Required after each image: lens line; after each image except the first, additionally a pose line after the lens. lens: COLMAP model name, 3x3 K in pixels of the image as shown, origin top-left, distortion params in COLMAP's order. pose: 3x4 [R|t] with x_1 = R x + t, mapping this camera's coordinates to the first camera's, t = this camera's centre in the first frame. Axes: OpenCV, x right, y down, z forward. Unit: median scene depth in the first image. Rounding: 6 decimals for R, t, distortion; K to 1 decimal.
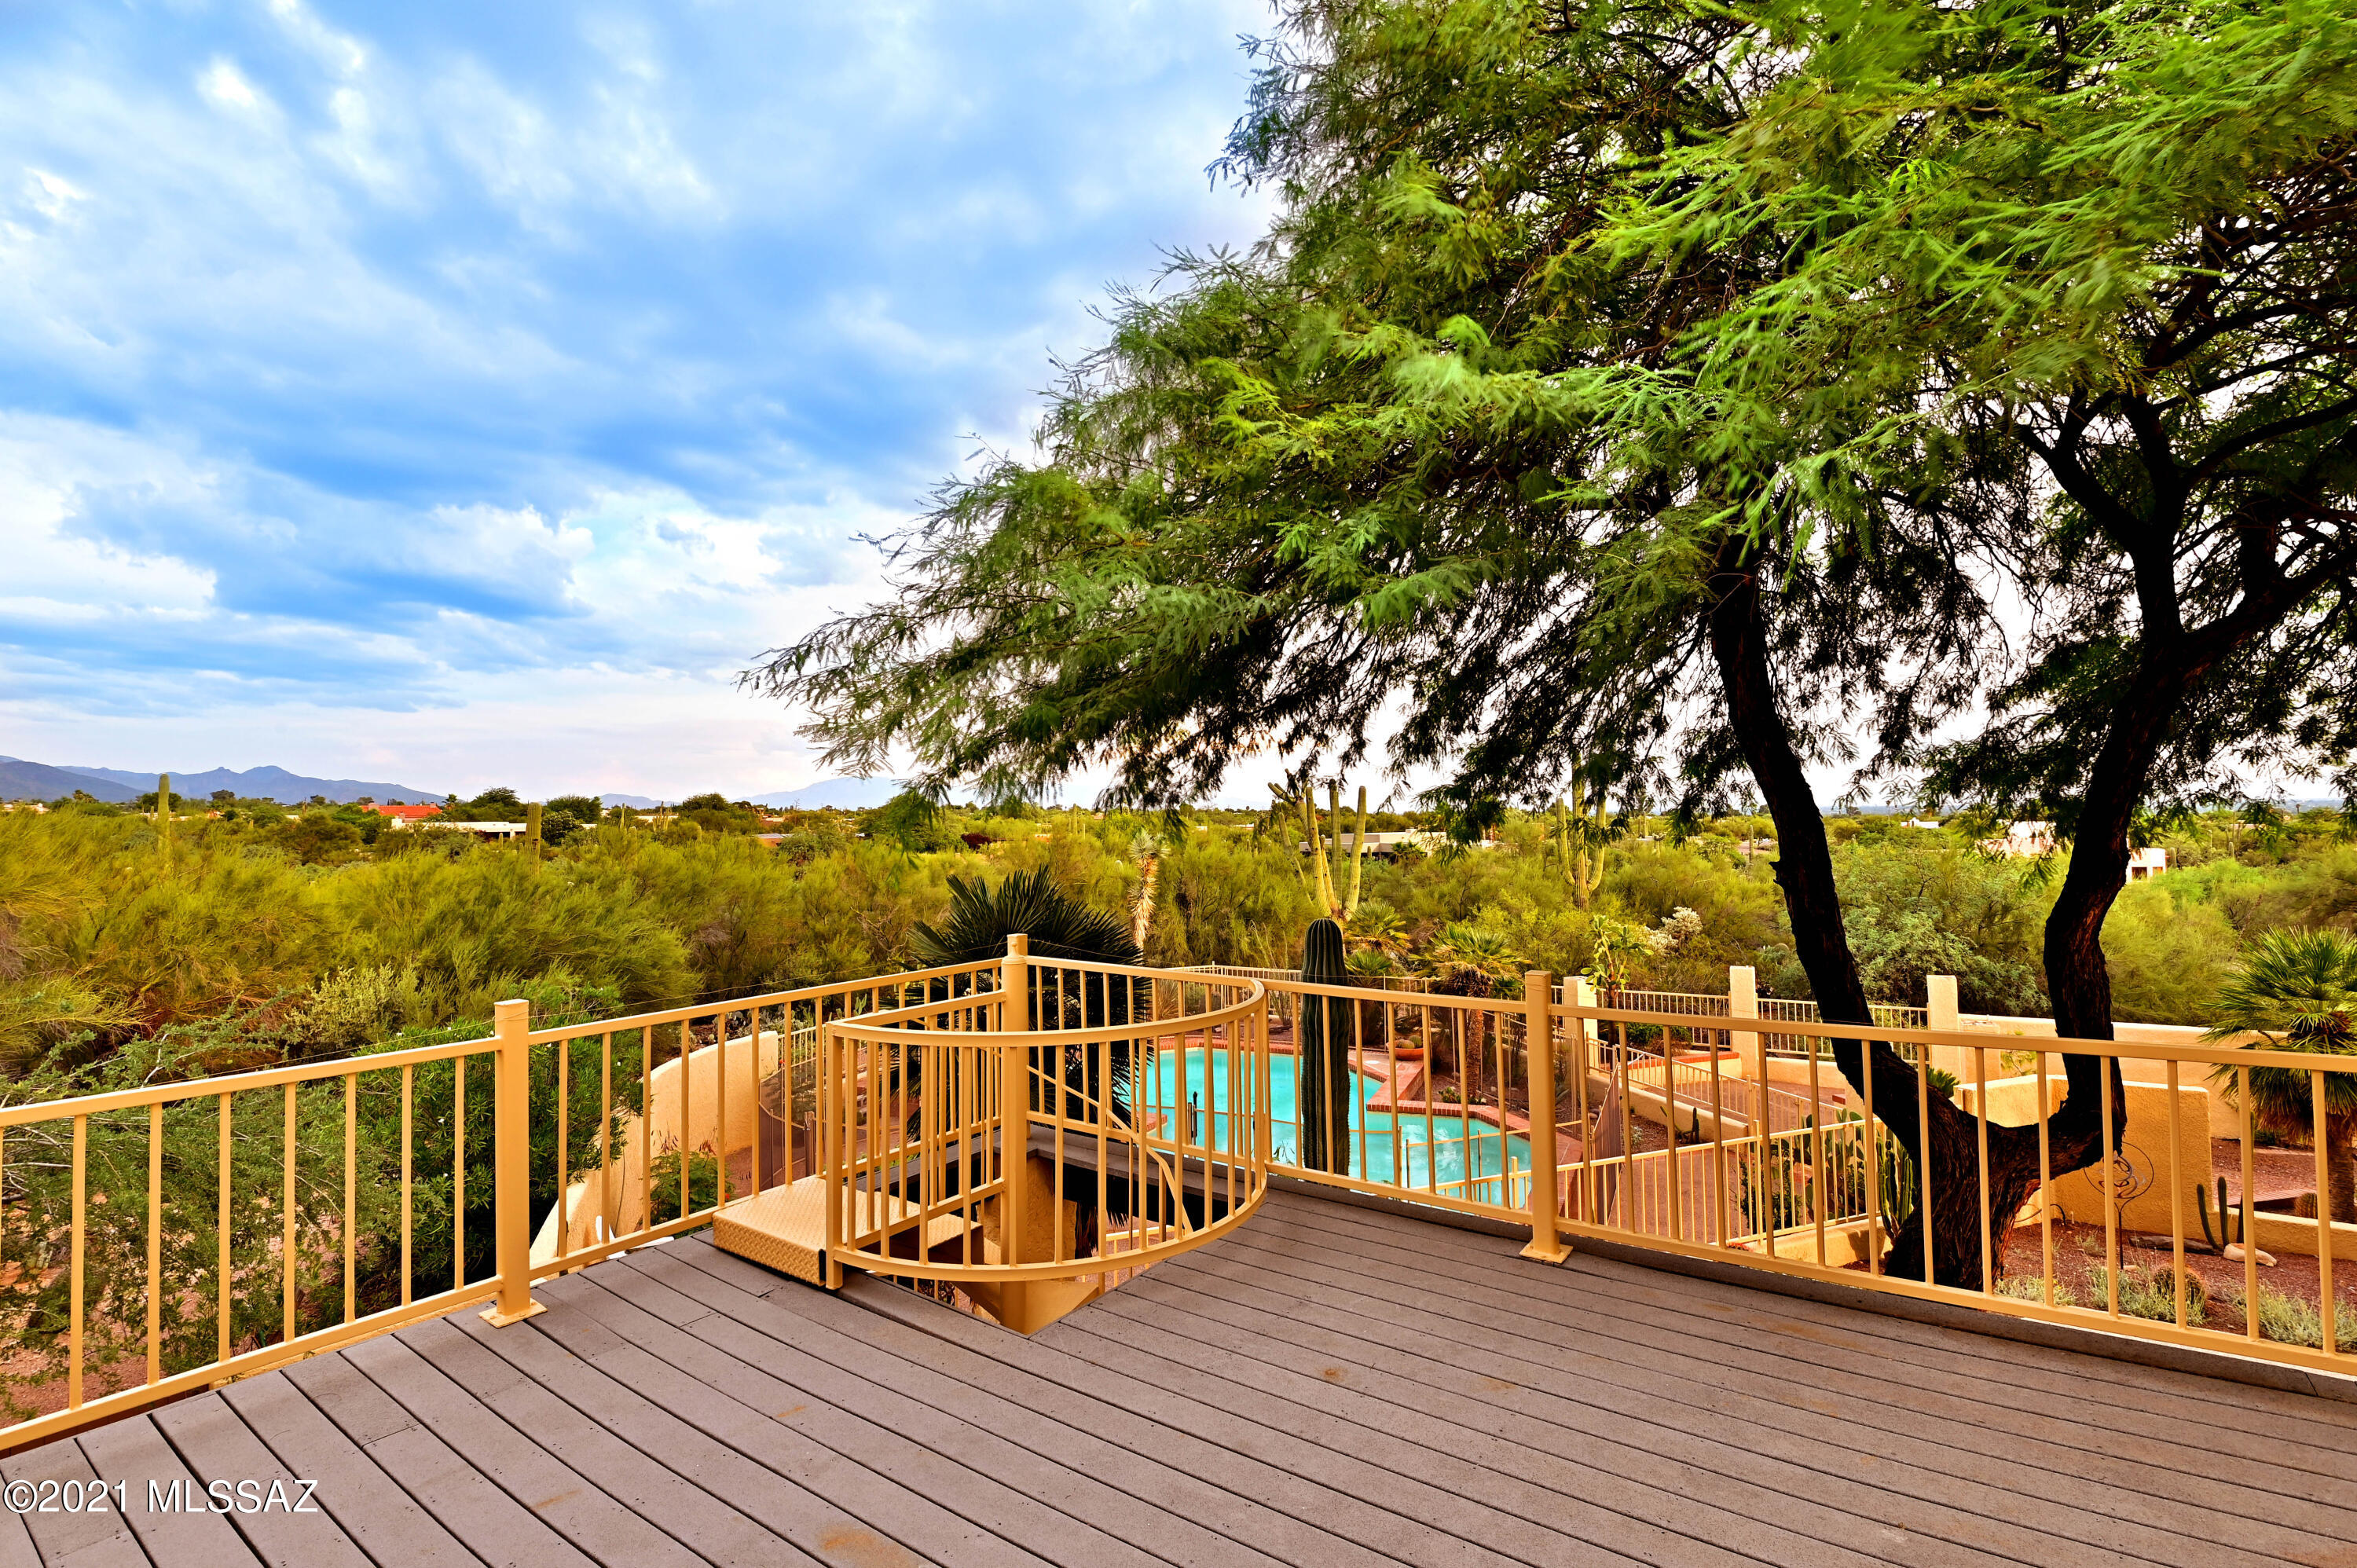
lens RADIAL K [[1069.8, 0, 1216.3], [0, 1069.8, 795.3], [0, 0, 1]] dist [-0.013376, -0.001571]
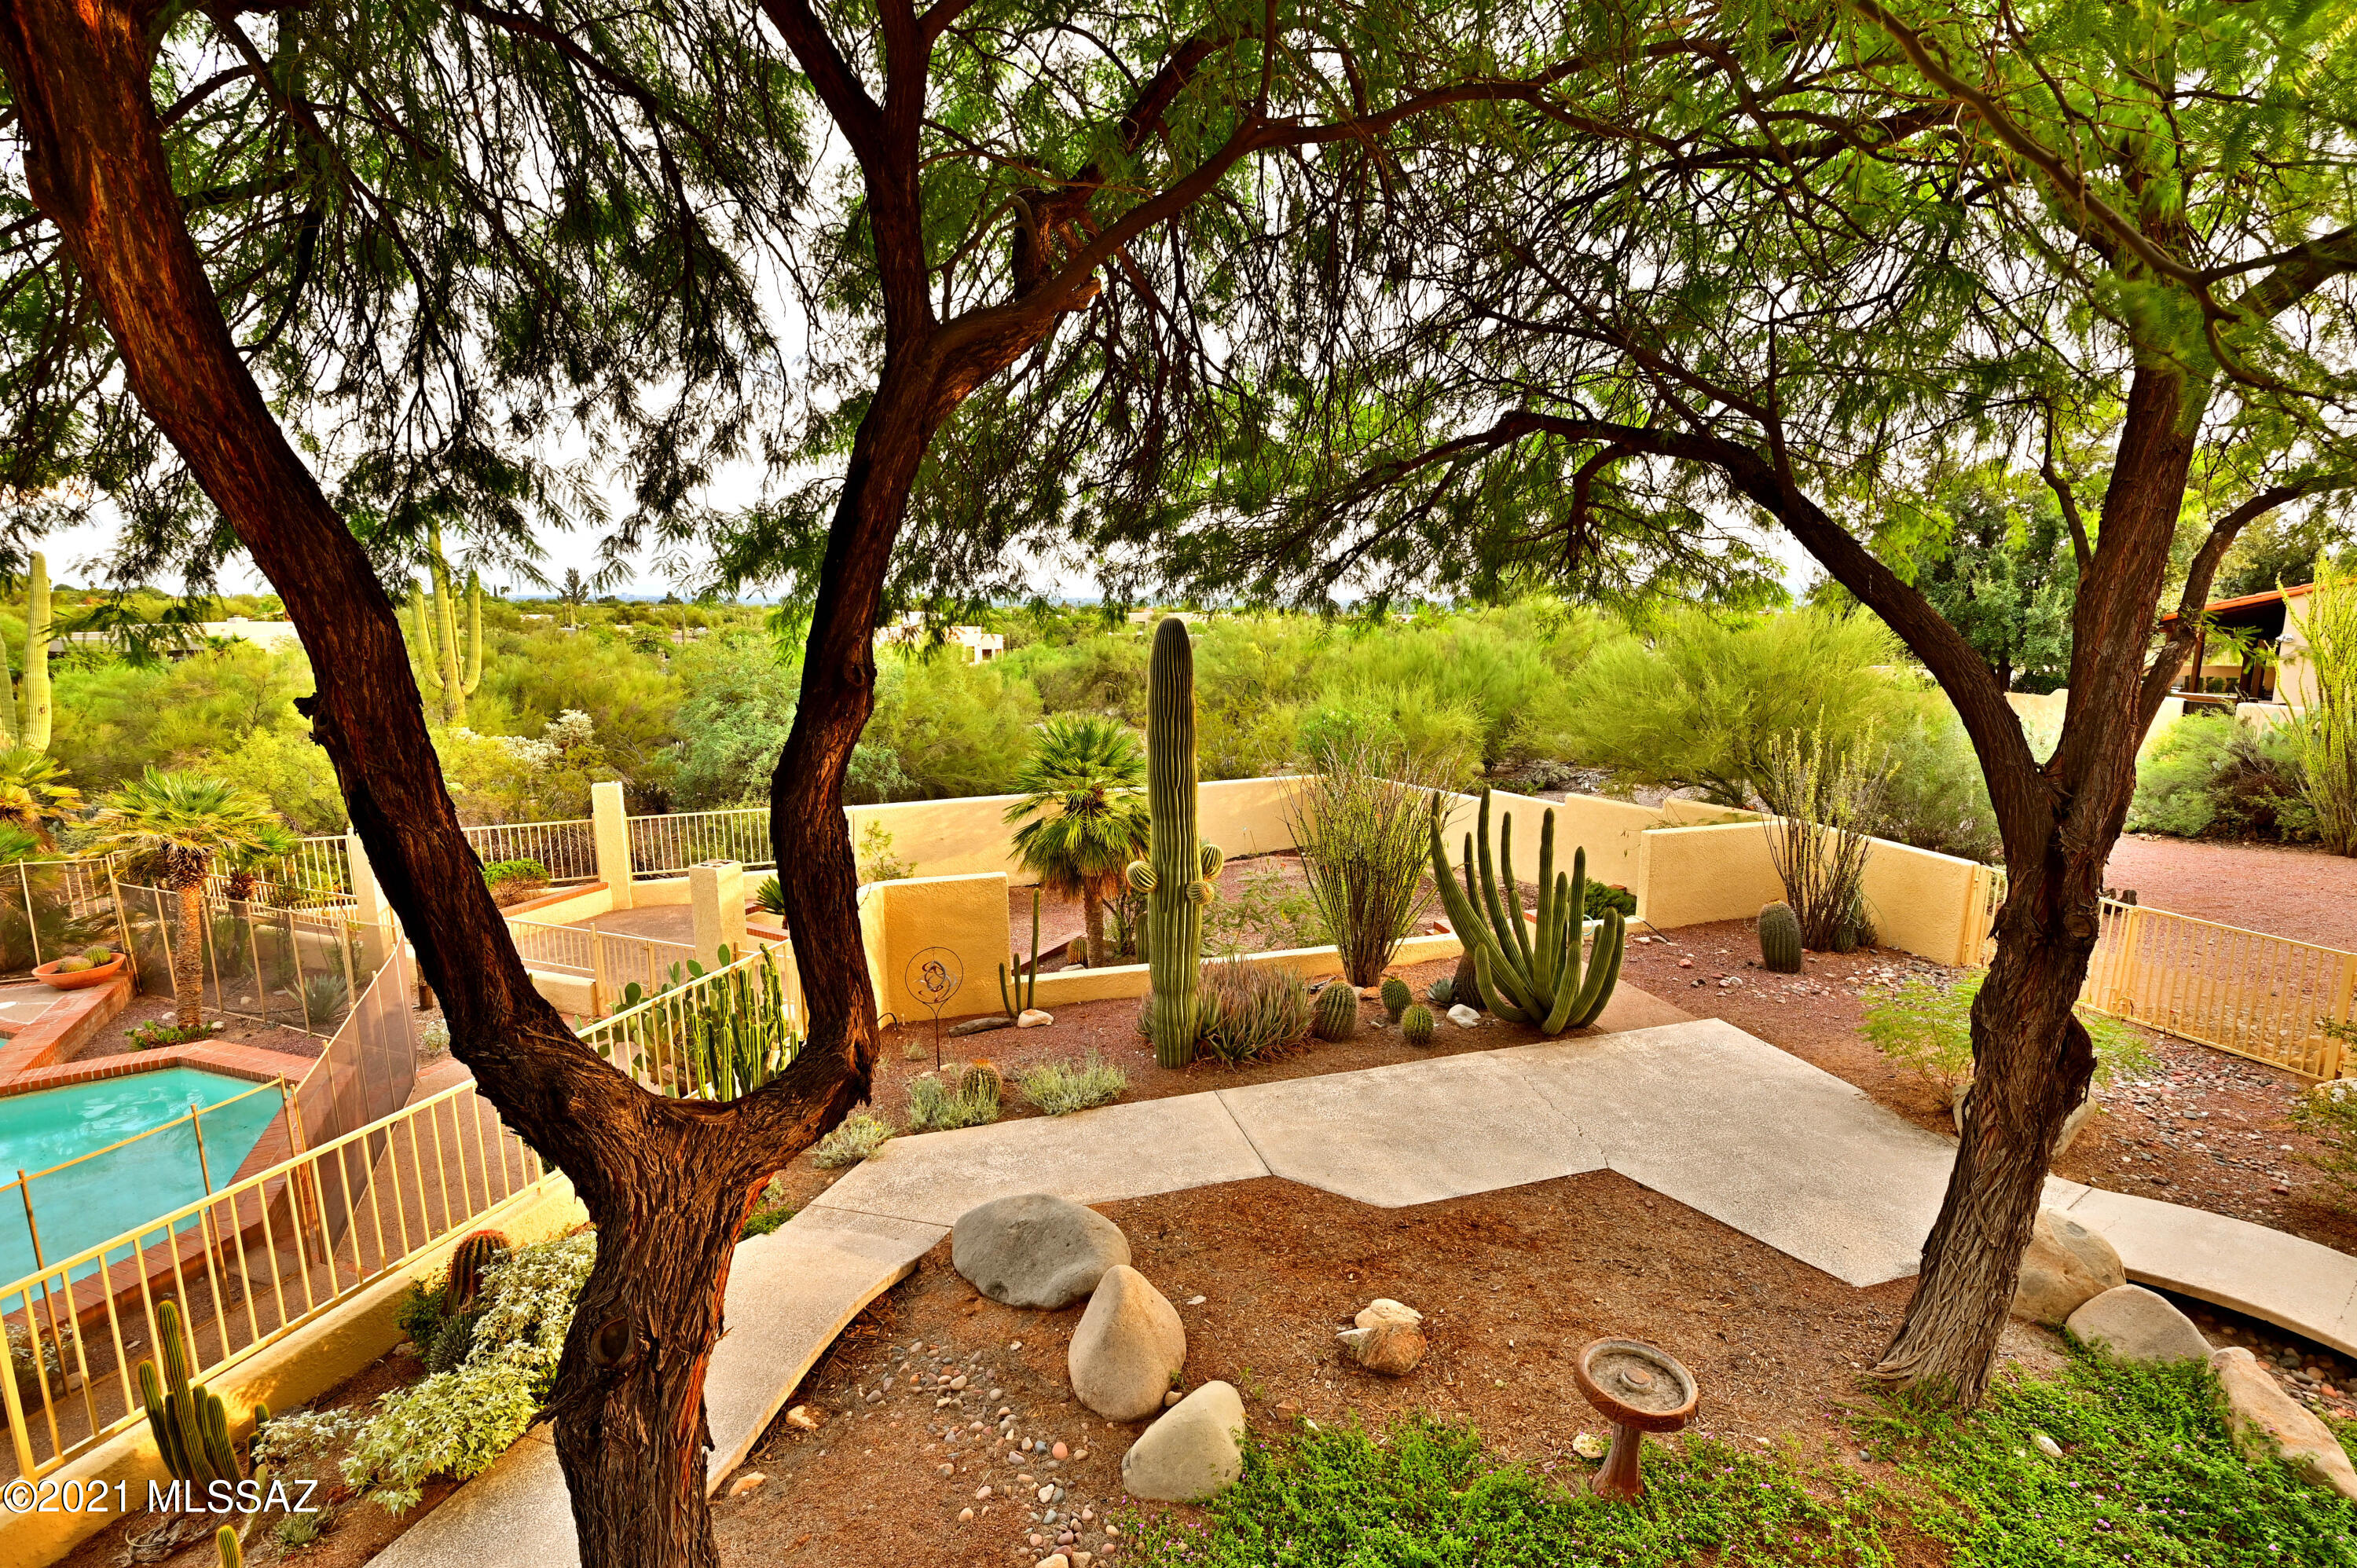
lens RADIAL K [[1069.8, 0, 1171.2], [0, 1069.8, 798.8], [0, 0, 1]] dist [-0.013376, -0.001571]
pose [[0.633756, -0.124829, 0.763395, 0.288829], [-0.029141, 0.982340, 0.184823, 0.004325], [-0.772984, -0.139379, 0.618926, 0.270294]]
